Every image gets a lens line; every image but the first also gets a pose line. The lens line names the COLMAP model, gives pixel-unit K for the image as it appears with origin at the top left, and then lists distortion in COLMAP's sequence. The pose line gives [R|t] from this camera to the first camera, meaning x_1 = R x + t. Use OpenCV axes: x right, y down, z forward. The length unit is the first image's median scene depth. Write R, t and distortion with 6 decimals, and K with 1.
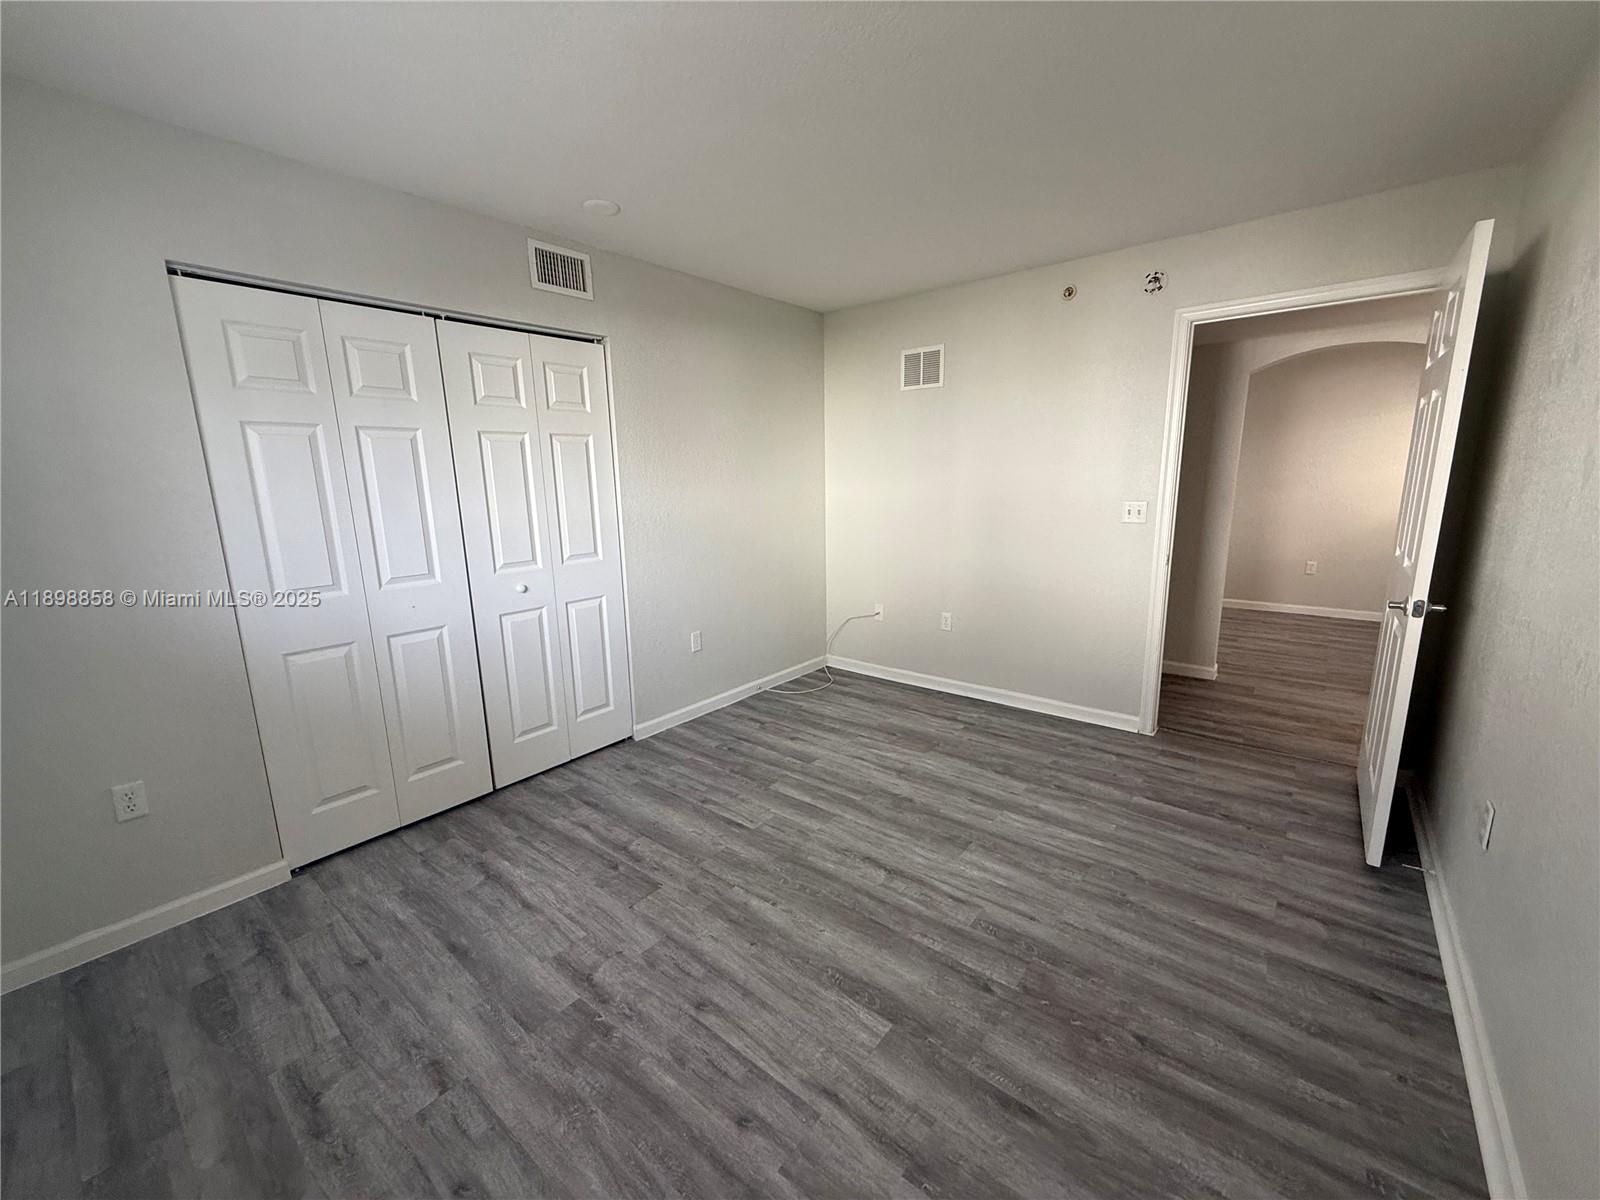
lens RADIAL K [[639.6, 0, 800.0], [0, 639.6, 600.0], [0, 0, 1]] dist [0.002490, 0.000081]
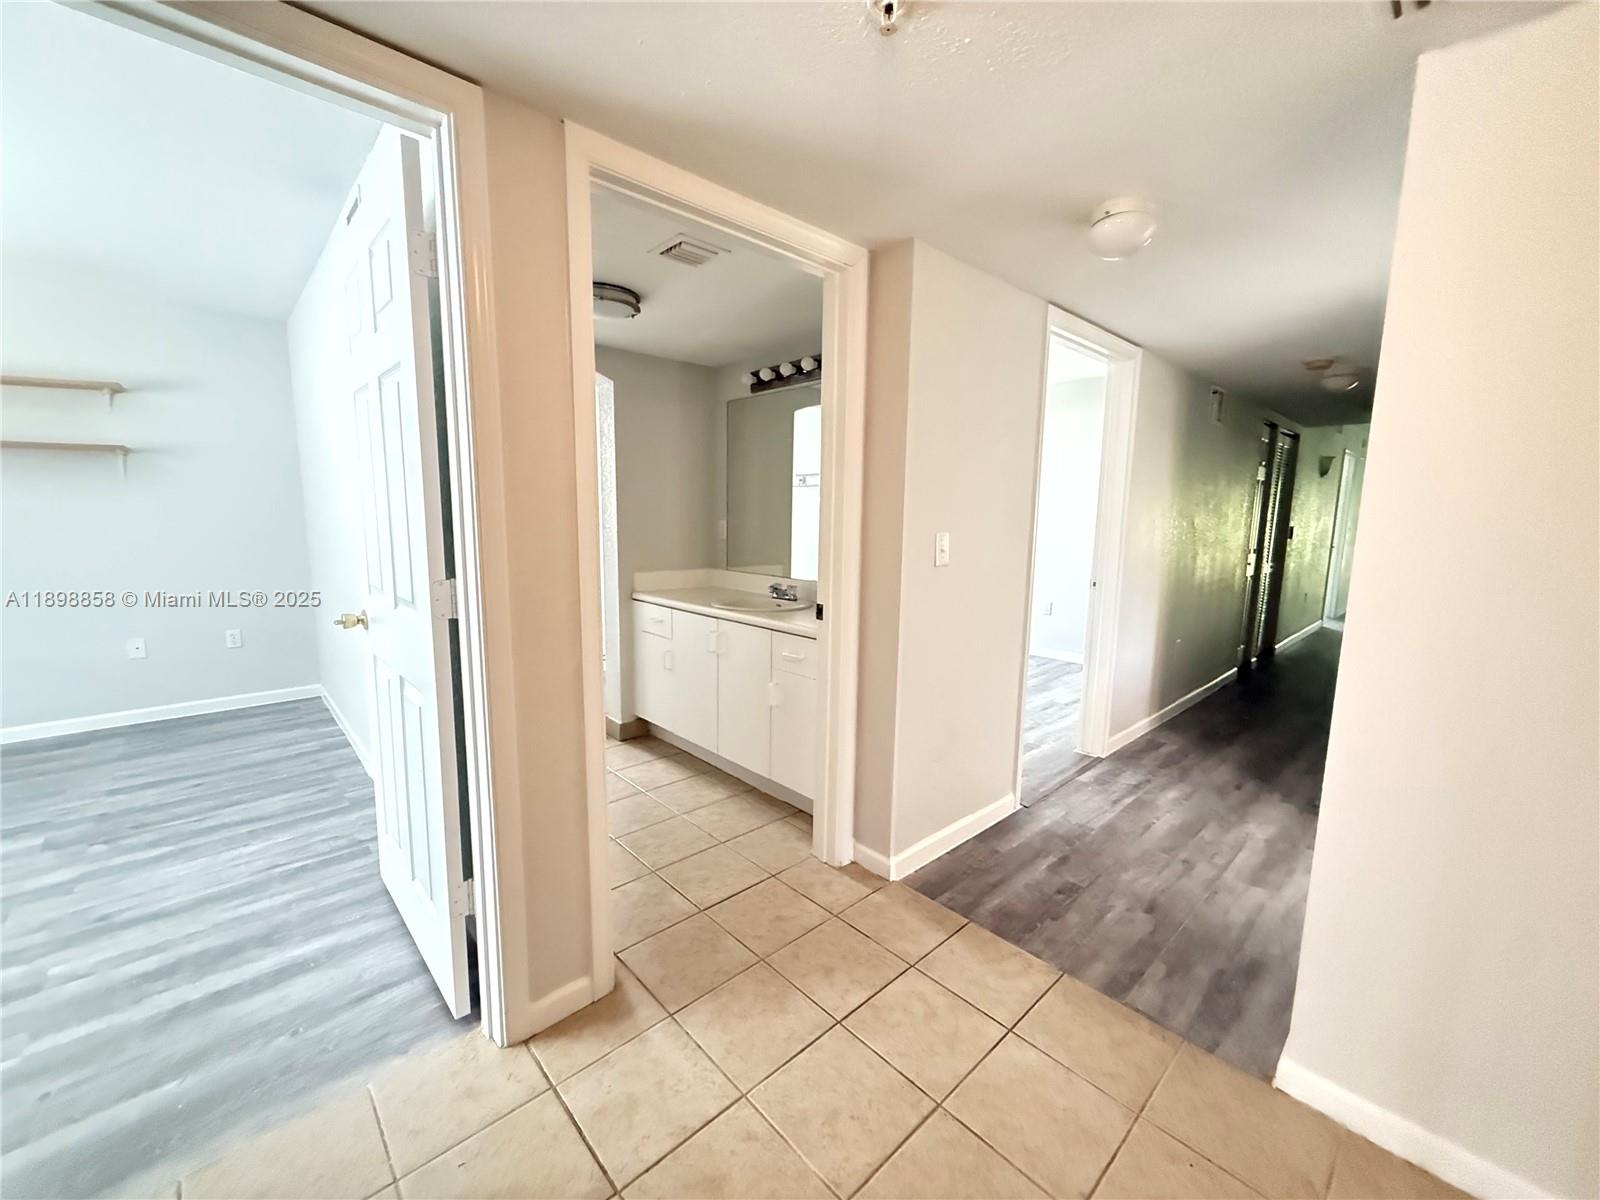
lens RADIAL K [[639.6, 0, 800.0], [0, 639.6, 600.0], [0, 0, 1]] dist [0.002490, 0.000081]
pose [[-0.140880, 0.144935, -0.979360, 1.598268], [-0.211565, 0.961968, 0.172795, -0.107782], [0.967157, 0.231542, -0.104859, 0.628675]]
